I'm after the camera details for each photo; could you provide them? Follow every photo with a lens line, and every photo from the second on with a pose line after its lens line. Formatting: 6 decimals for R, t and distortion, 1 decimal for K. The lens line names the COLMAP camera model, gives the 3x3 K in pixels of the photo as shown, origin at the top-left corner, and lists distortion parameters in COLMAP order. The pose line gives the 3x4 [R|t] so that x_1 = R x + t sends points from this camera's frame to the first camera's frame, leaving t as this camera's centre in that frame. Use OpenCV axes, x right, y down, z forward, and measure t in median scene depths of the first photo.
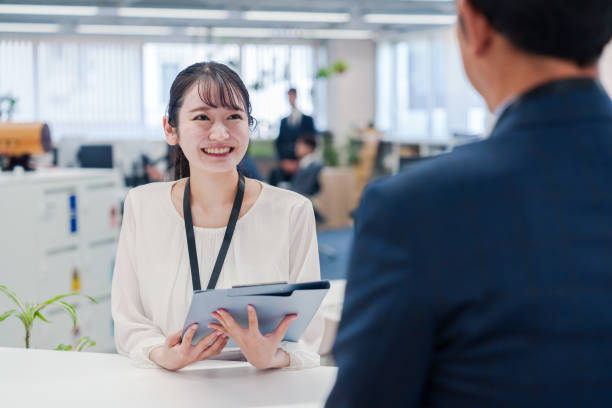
lens RADIAL K [[1225.0, 0, 306.0], [0, 1225.0, 204.0], [0, 0, 1]] dist [0.019514, -0.070565]
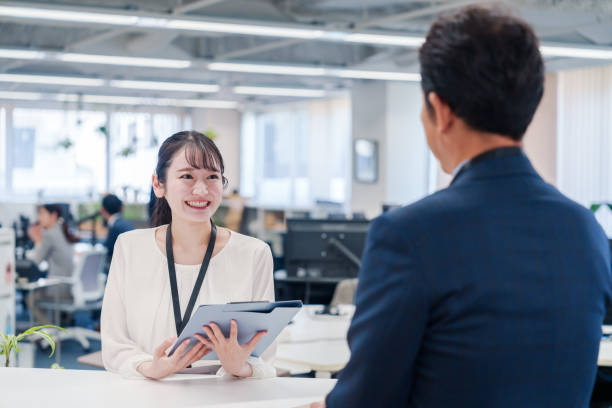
lens RADIAL K [[1218.1, 0, 306.0], [0, 1218.1, 204.0], [0, 0, 1]] dist [0.059946, -0.093632]
pose [[0.992416, 0.013528, 0.122176, -0.108613], [-0.006721, 0.998411, -0.055952, 0.025964], [-0.122739, 0.054707, 0.990930, -0.226945]]
